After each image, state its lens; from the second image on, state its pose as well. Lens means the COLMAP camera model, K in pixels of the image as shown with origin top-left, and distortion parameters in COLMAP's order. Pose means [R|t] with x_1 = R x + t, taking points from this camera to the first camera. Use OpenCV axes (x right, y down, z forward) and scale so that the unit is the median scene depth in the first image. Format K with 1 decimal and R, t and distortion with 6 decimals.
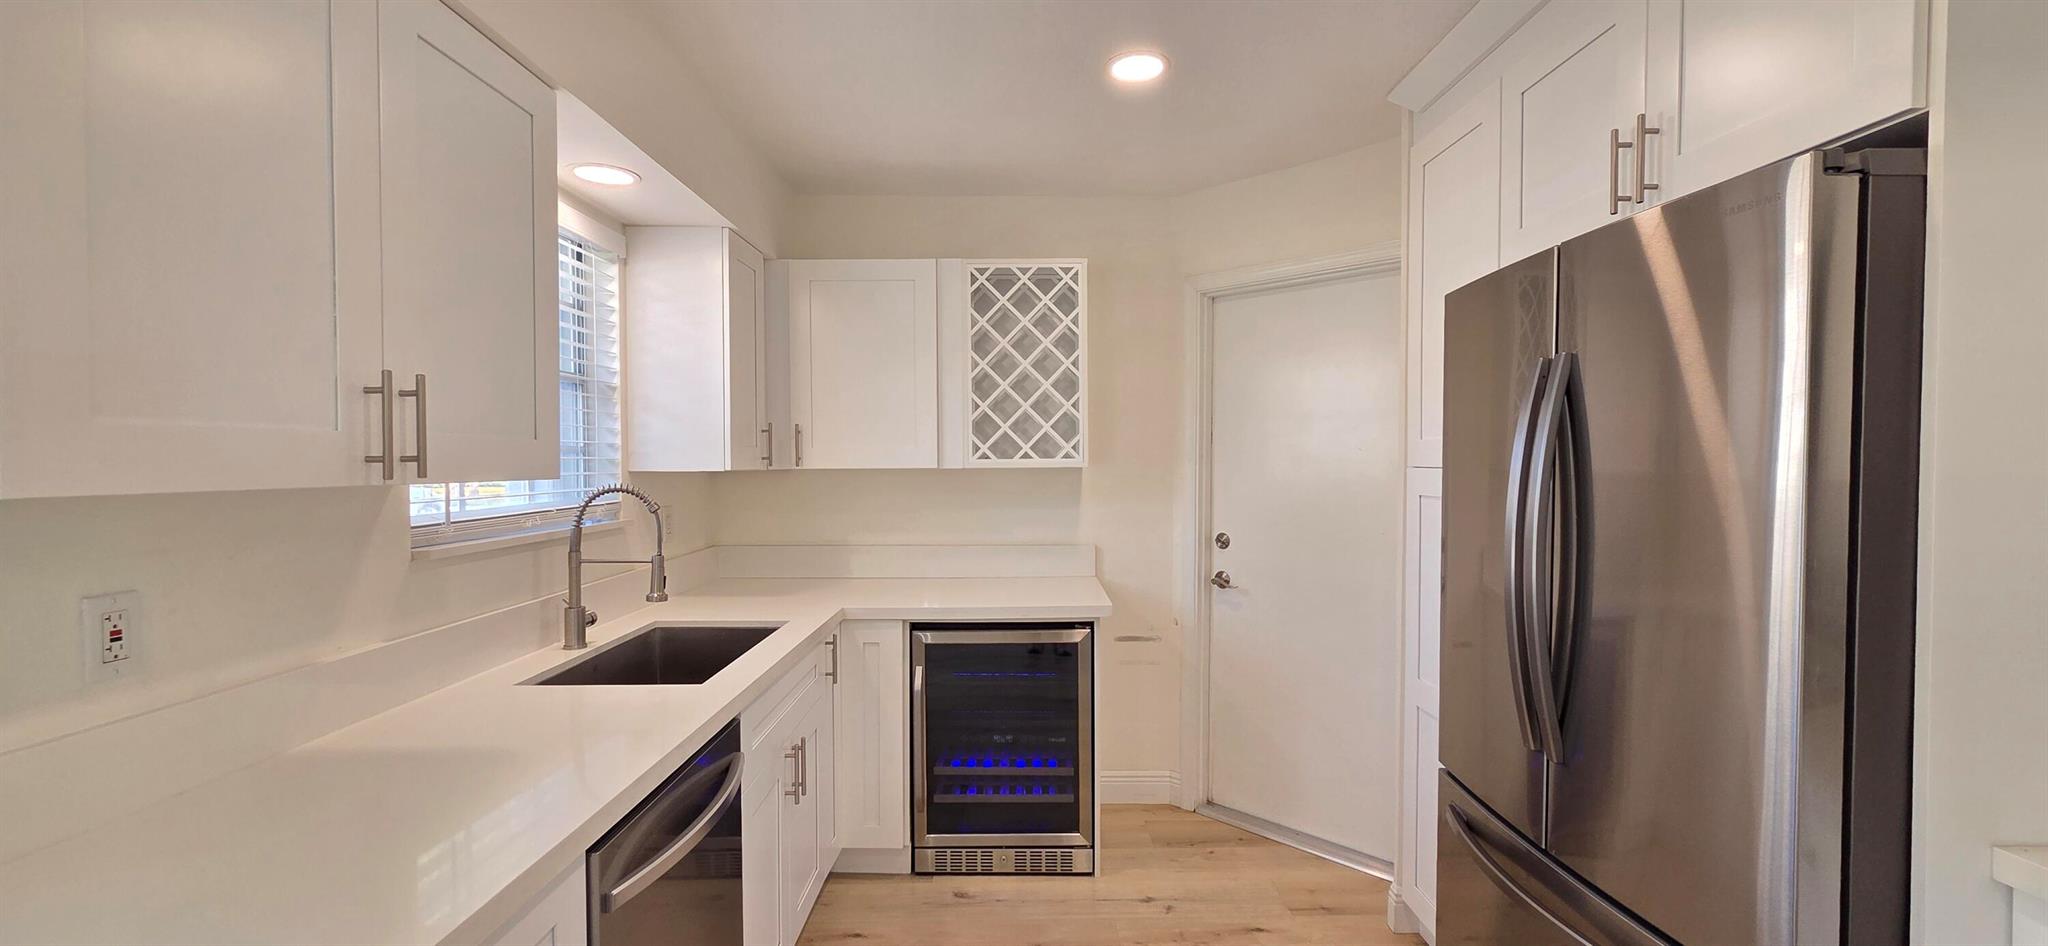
lens RADIAL K [[837.2, 0, 1028.2], [0, 837.2, 479.3], [0, 0, 1]] dist [0.001741, -0.000491]
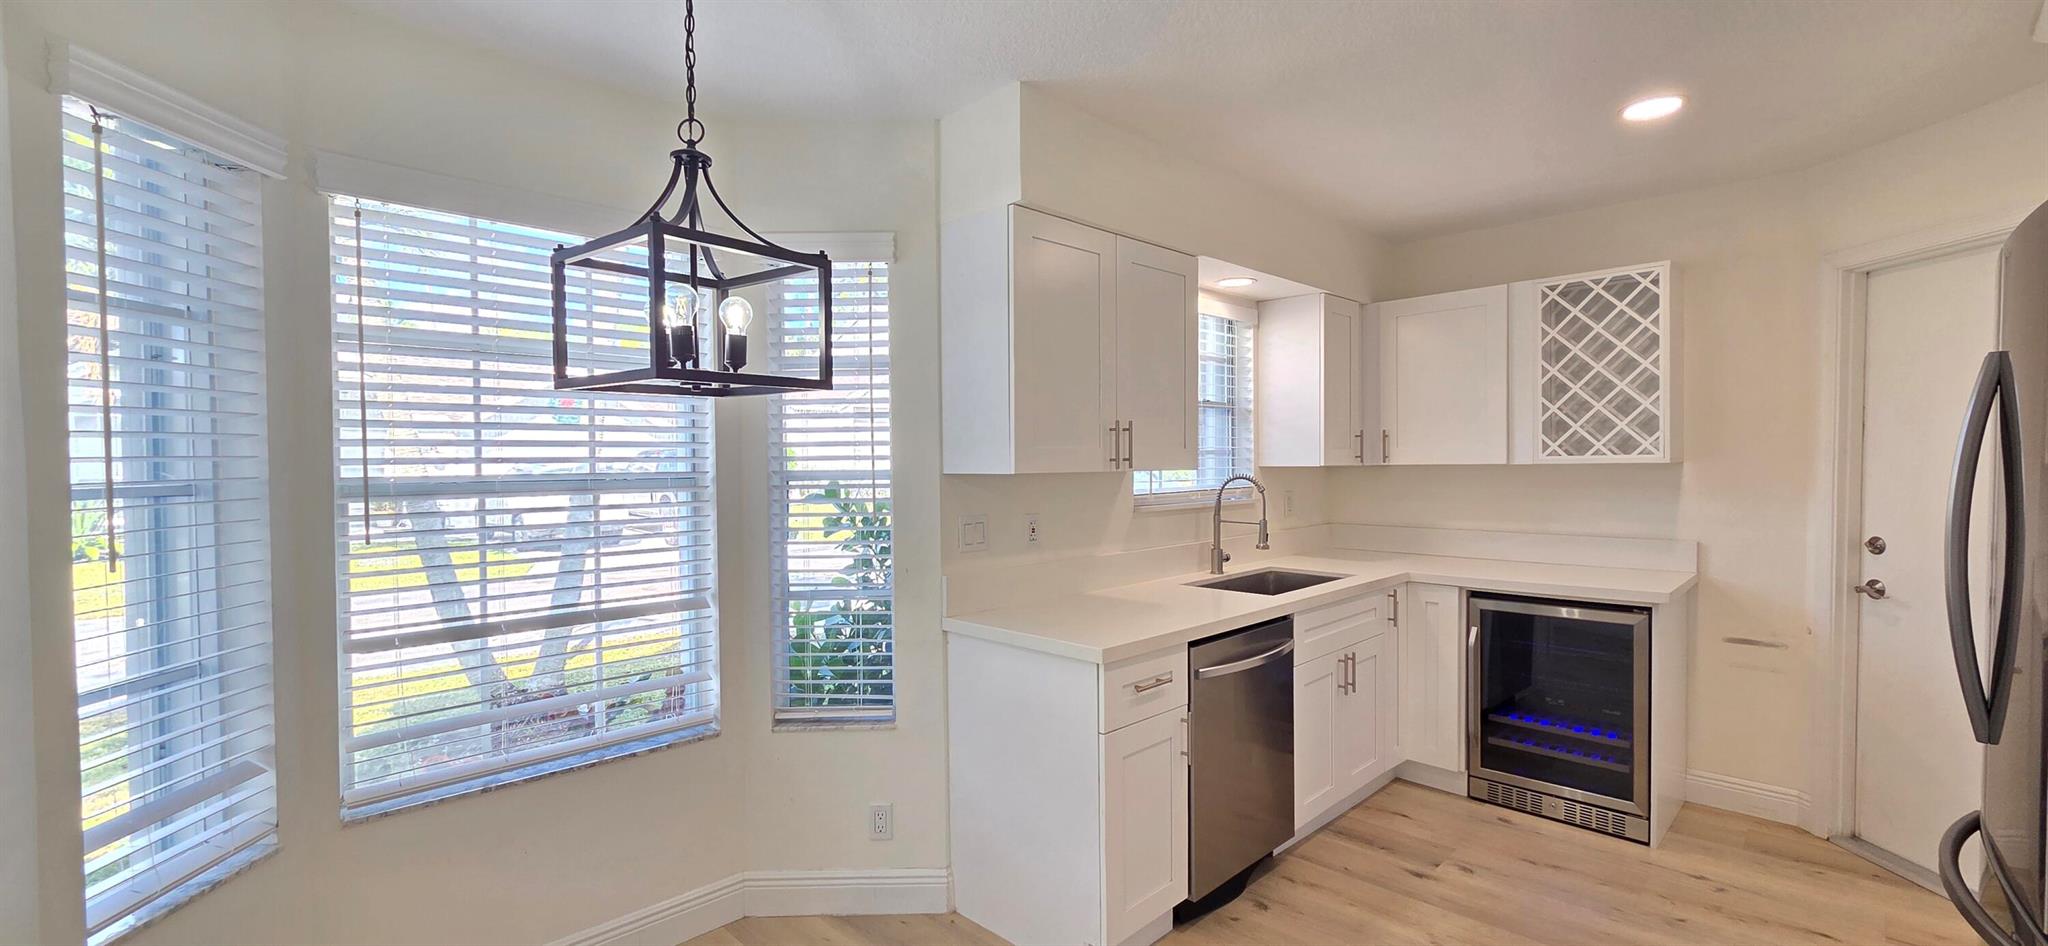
lens RADIAL K [[837.2, 0, 1028.2], [0, 837.2, 479.3], [0, 0, 1]] dist [0.001741, -0.000491]
pose [[0.695607, 0.012087, -0.718321, 0.289575], [-0.009529, 0.999926, 0.007599, 0.006050], [0.718359, 0.001559, 0.695670, -0.311795]]
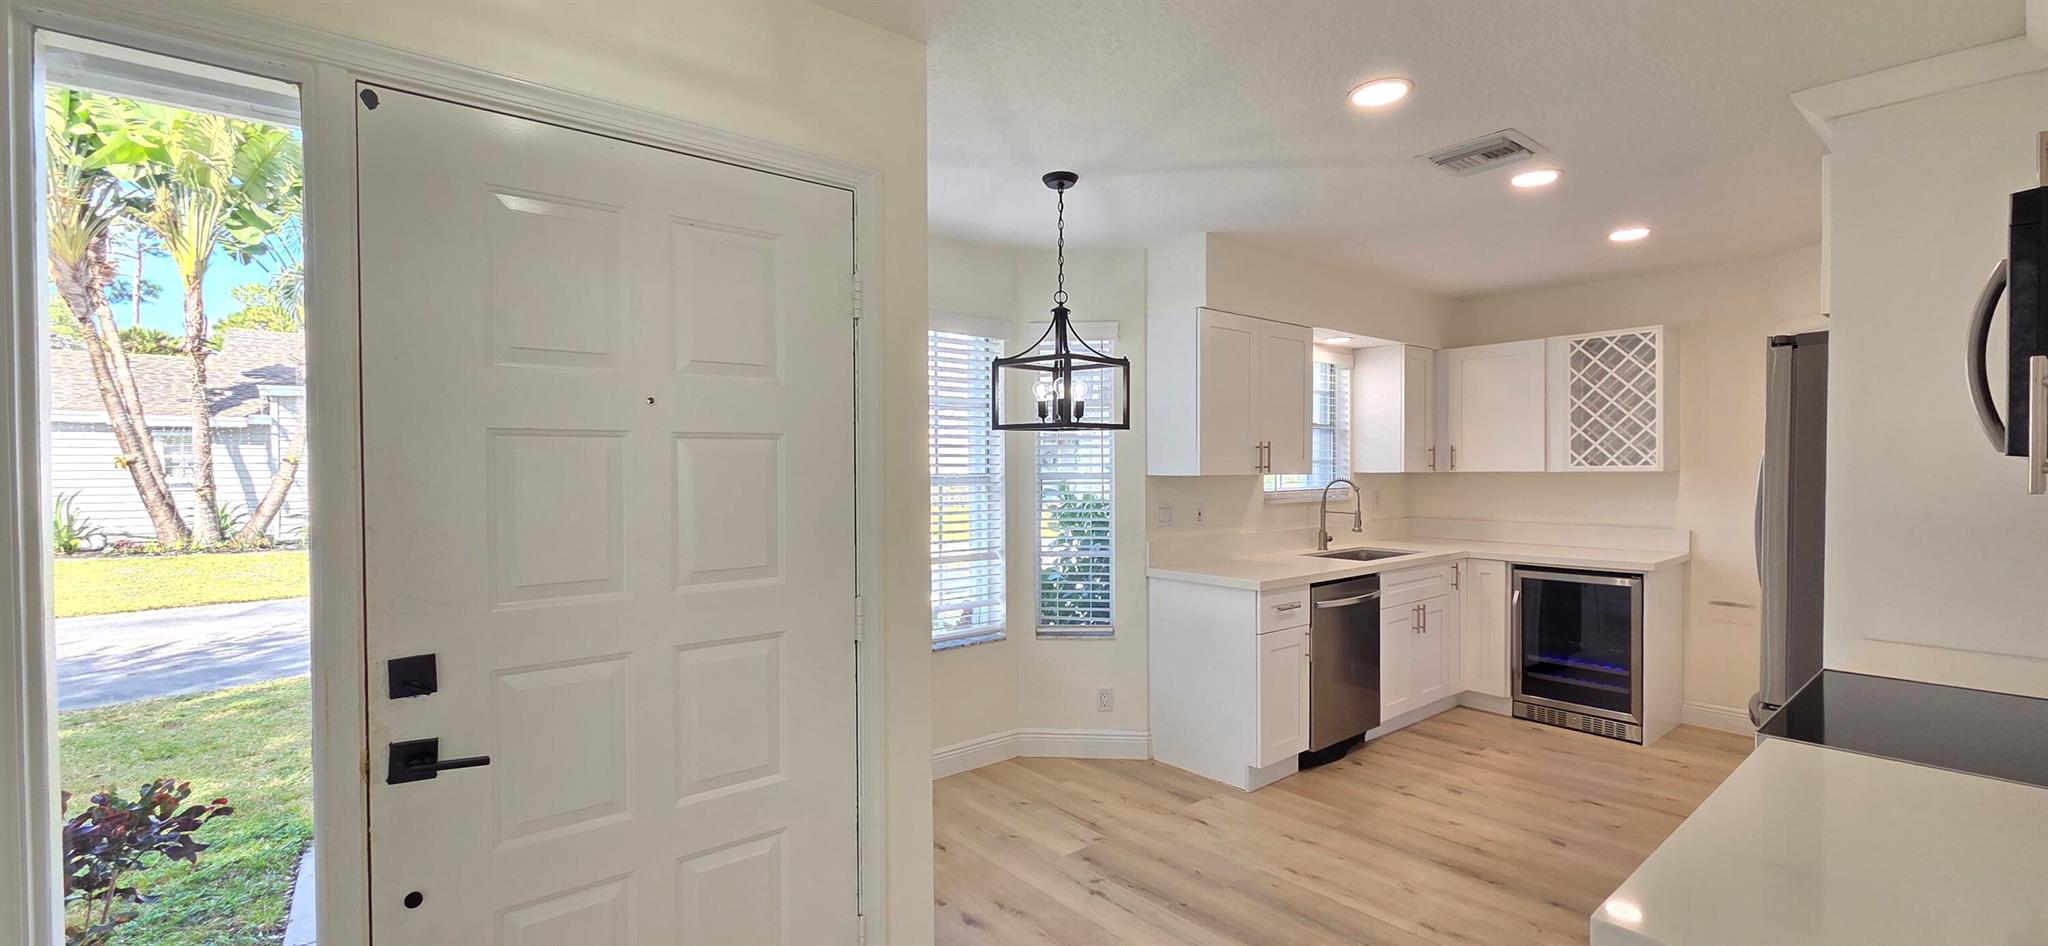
lens RADIAL K [[837.2, 0, 1028.2], [0, 837.2, 479.3], [0, 0, 1]] dist [0.001741, -0.000491]
pose [[0.626693, 0.010403, -0.779197, 0.553377], [-0.016060, 0.999871, 0.000433, 0.017238], [0.779101, 0.012243, 0.626779, -0.798204]]
